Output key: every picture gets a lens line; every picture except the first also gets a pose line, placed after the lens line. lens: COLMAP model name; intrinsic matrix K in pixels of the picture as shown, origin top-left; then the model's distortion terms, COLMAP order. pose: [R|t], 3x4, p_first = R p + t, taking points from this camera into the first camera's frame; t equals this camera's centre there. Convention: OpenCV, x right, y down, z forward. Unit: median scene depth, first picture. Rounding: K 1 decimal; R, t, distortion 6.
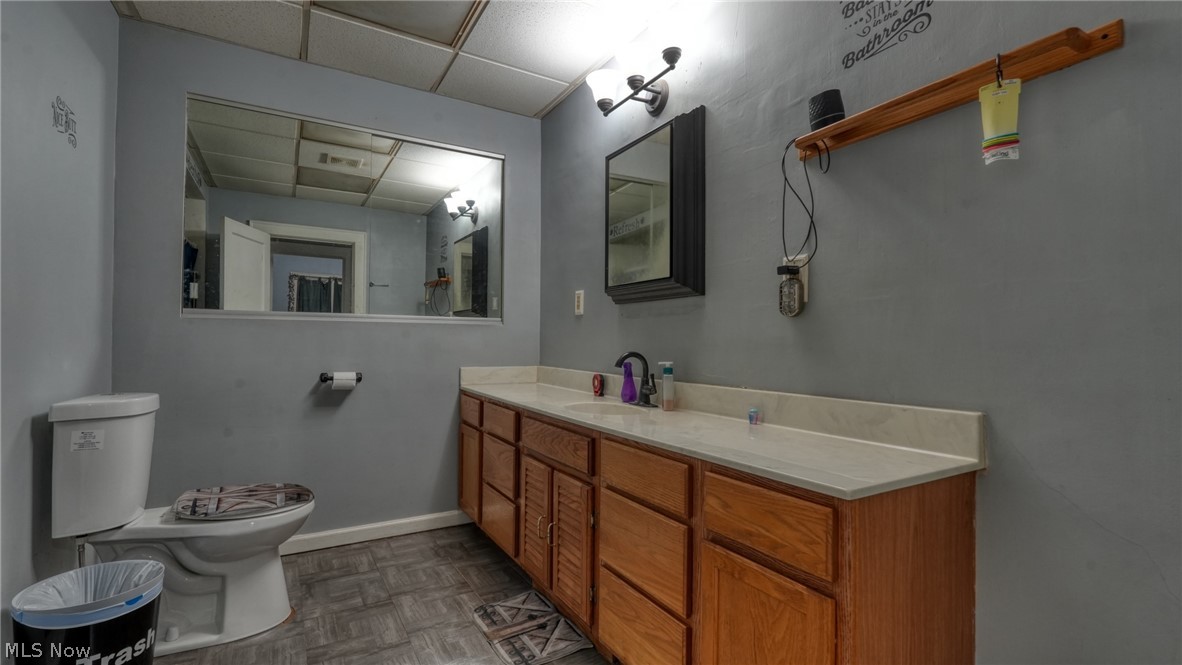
lens RADIAL K [[516.1, 0, 596.6], [0, 516.1, 334.1], [0, 0, 1]] dist [-0.015115, 0.006043]
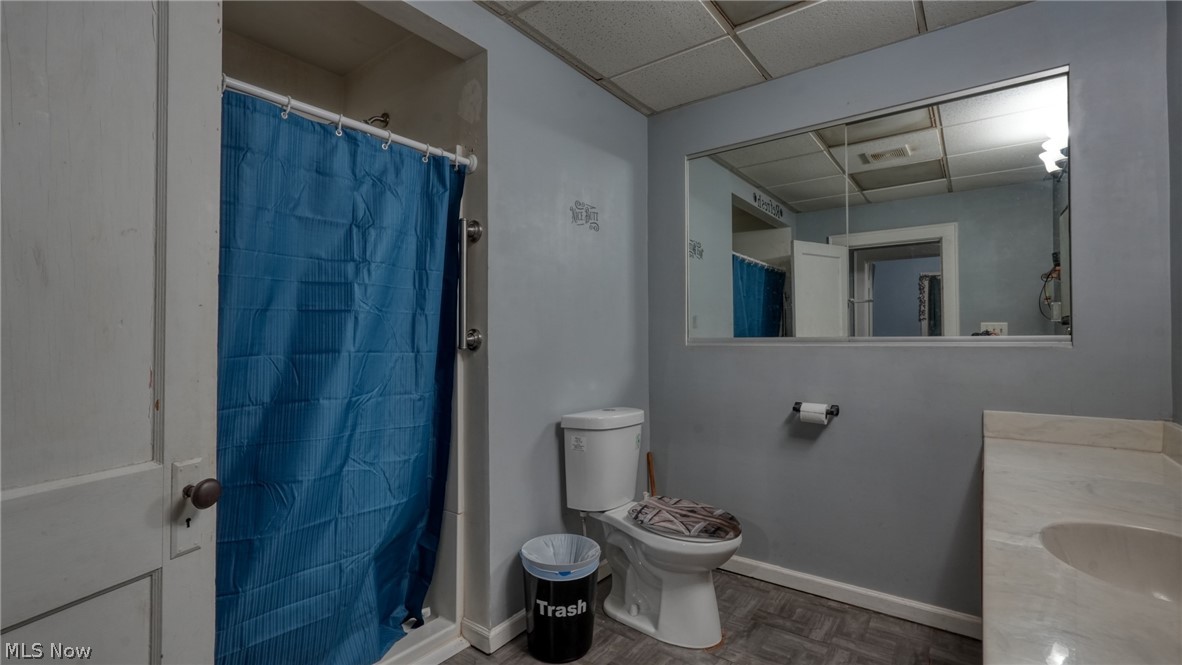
lens RADIAL K [[516.1, 0, 592.1], [0, 516.1, 335.0], [0, 0, 1]] dist [-0.015115, 0.006043]
pose [[0.372906, -0.014281, -0.927759, 0.210712], [0.019966, 0.999774, -0.007365, -0.049678], [0.927654, -0.015777, 0.373107, 0.327657]]
